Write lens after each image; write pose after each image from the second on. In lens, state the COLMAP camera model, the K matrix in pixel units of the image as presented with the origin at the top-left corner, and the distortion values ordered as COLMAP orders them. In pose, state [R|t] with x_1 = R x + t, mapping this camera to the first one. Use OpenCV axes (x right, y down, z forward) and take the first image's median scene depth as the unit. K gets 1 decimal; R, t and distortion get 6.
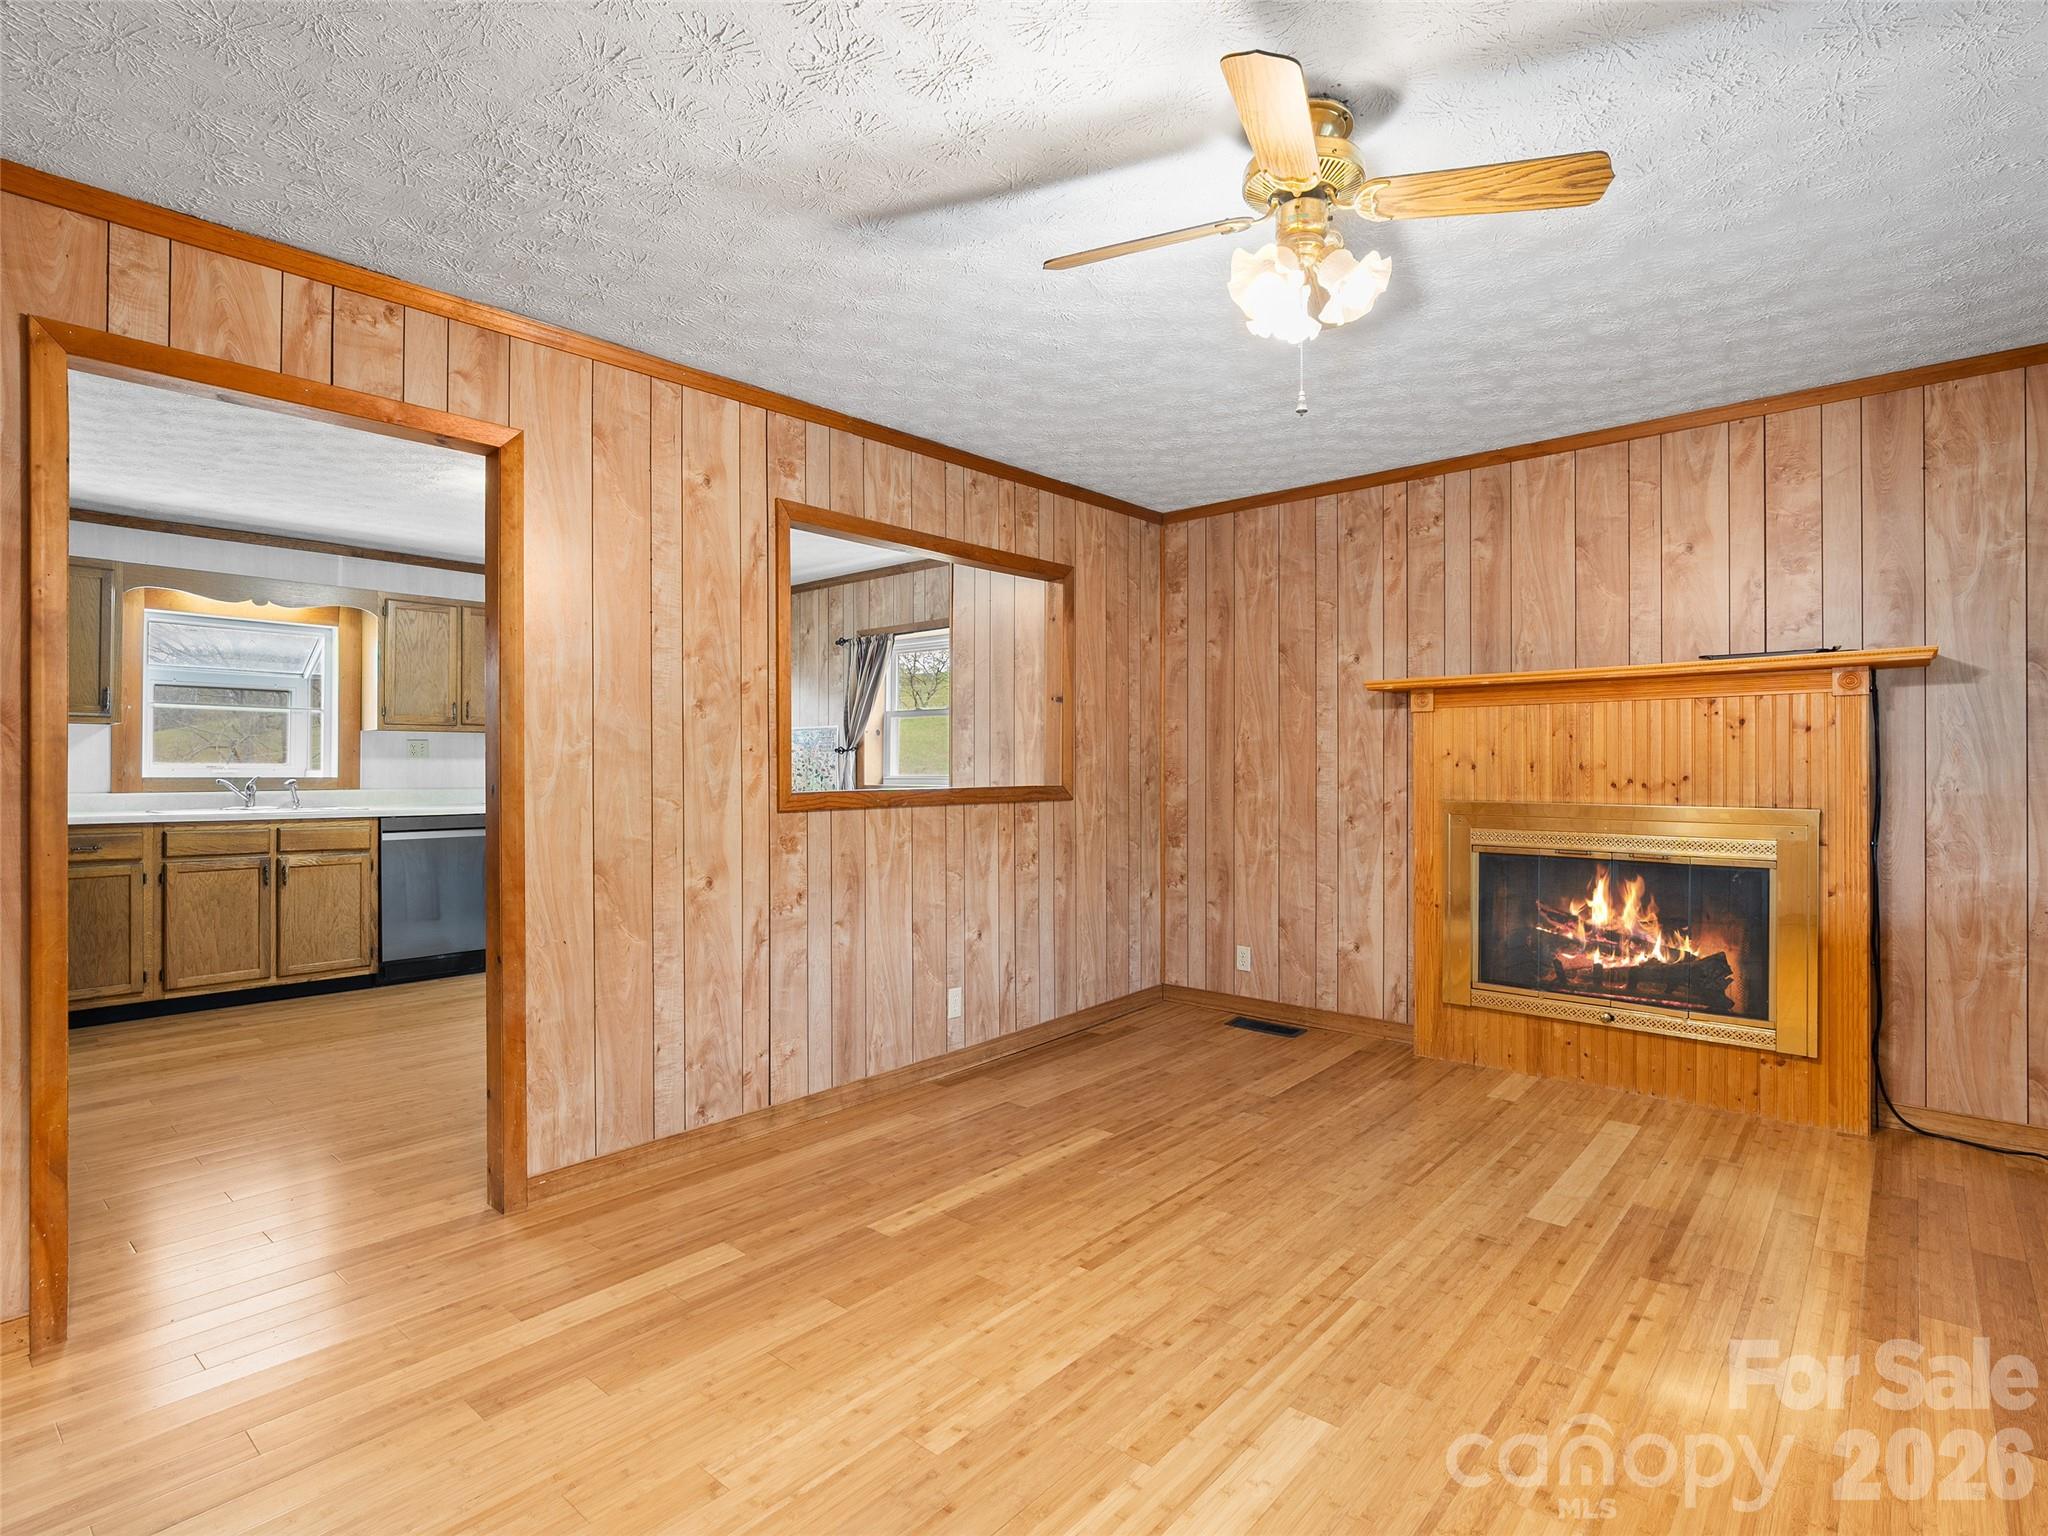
lens RADIAL K [[1036.9, 0, 1028.1], [0, 1036.9, 771.3], [0, 0, 1]] dist [-0.002540, -0.000388]
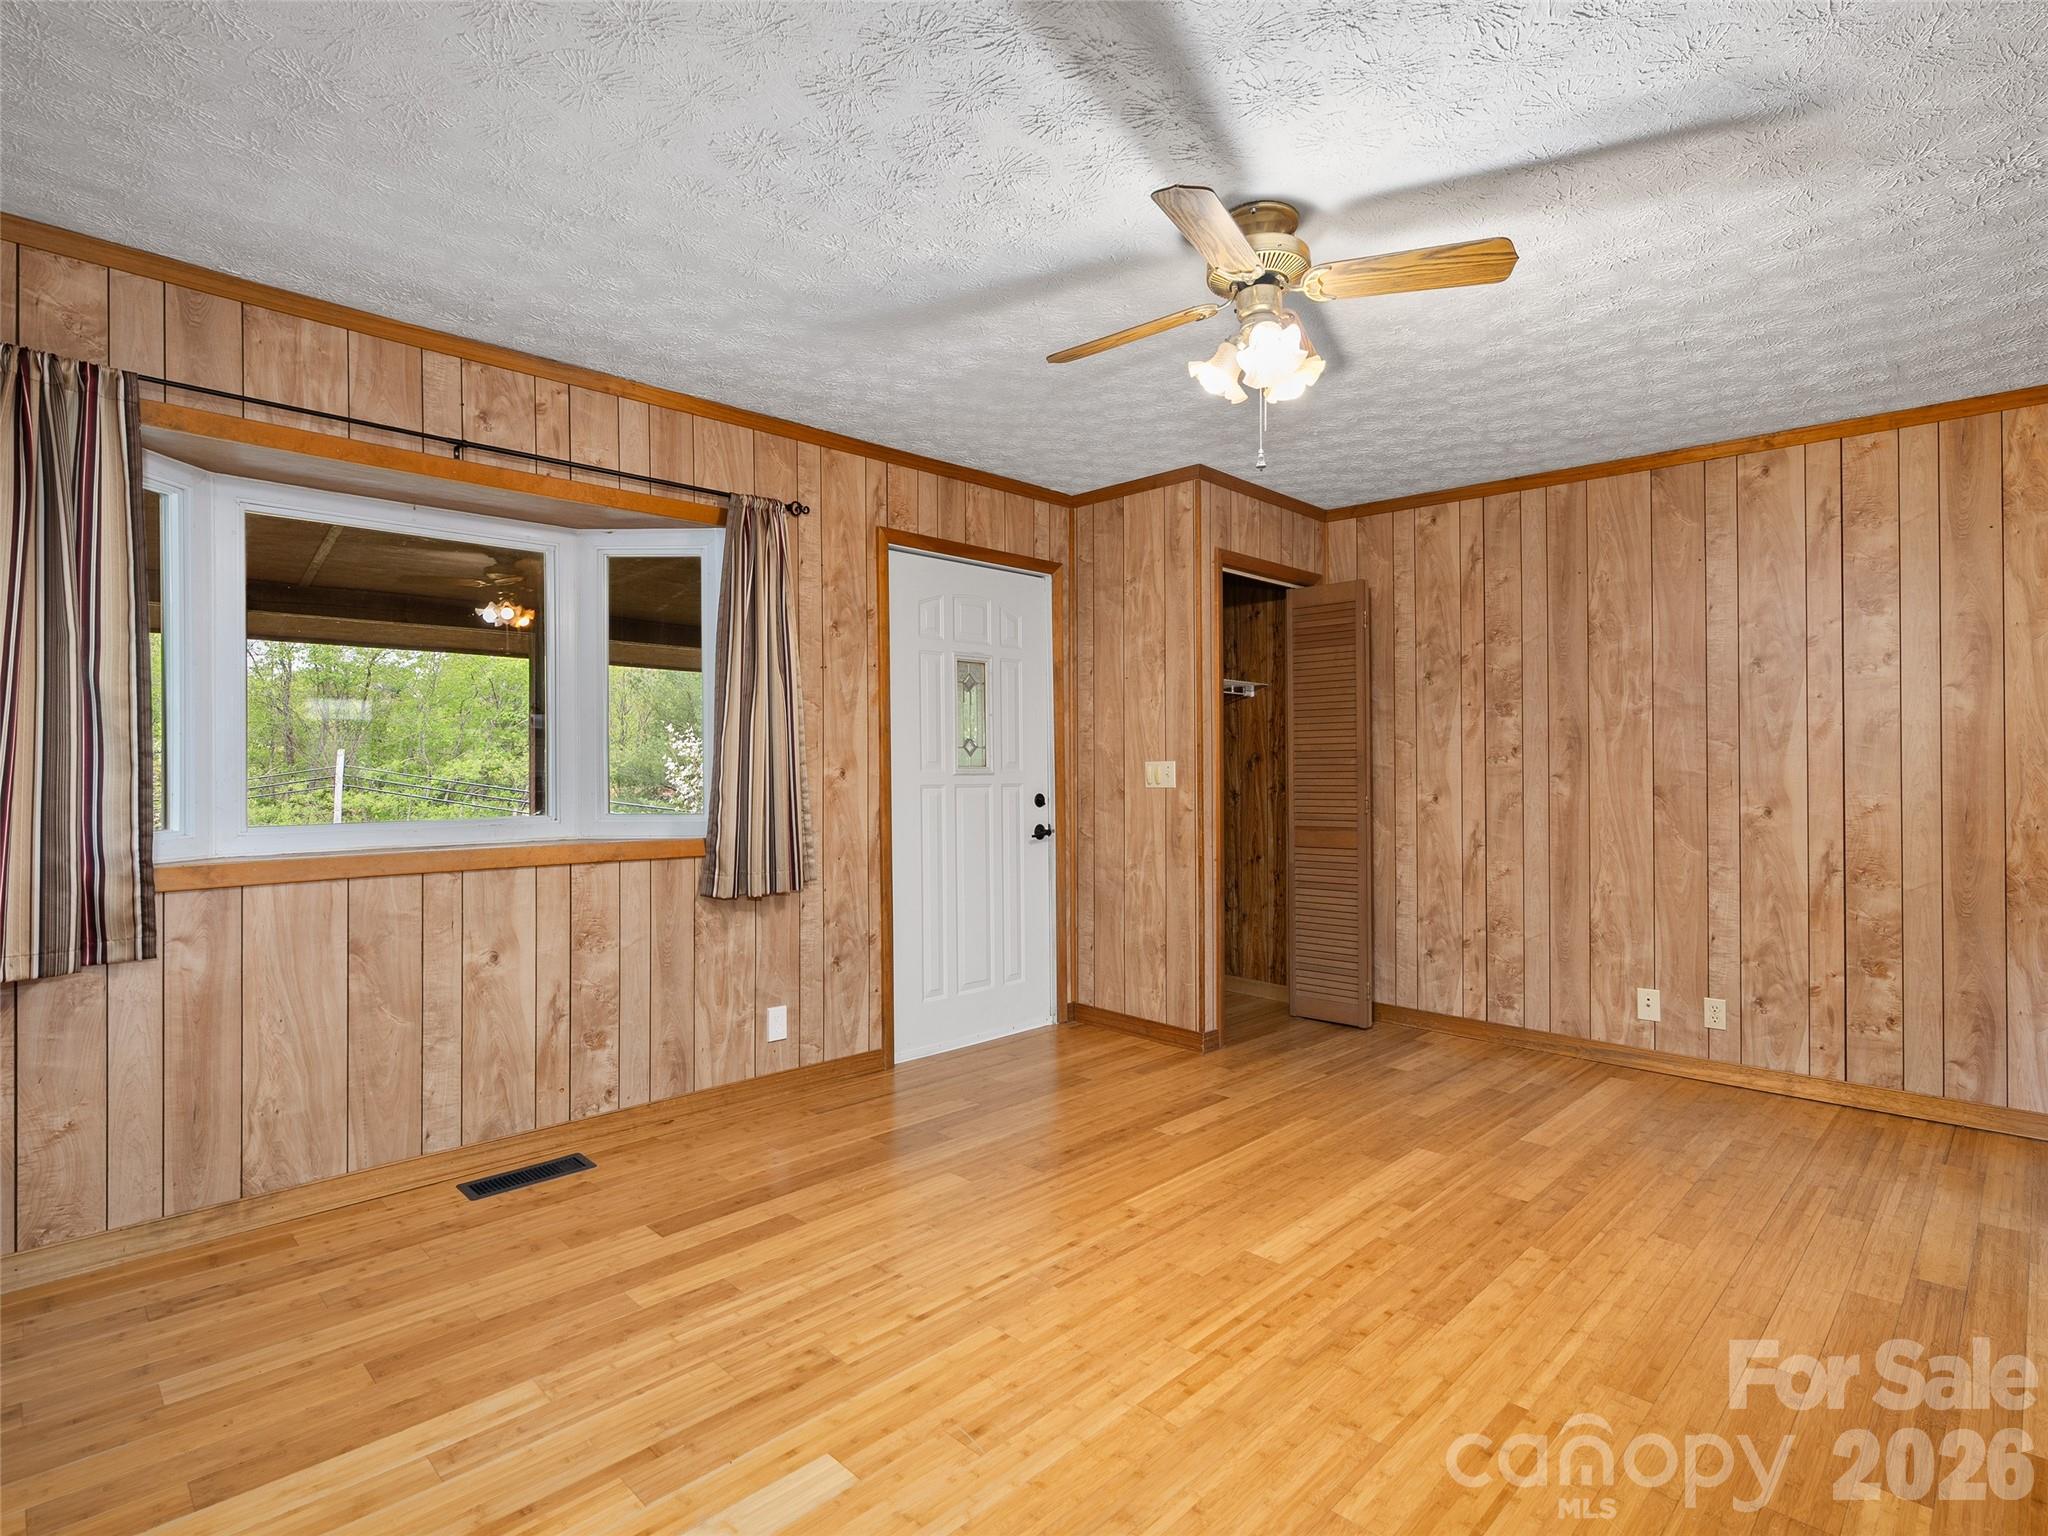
lens RADIAL K [[1036.9, 0, 1023.5], [0, 1036.9, 768.0], [0, 0, 1]] dist [-0.002540, -0.000388]
pose [[-0.997320, -0.000454, 0.073167, 0.372812], [-0.000772, 0.999990, -0.004324, -0.003741], [-0.073164, -0.004369, -0.997310, 1.809312]]
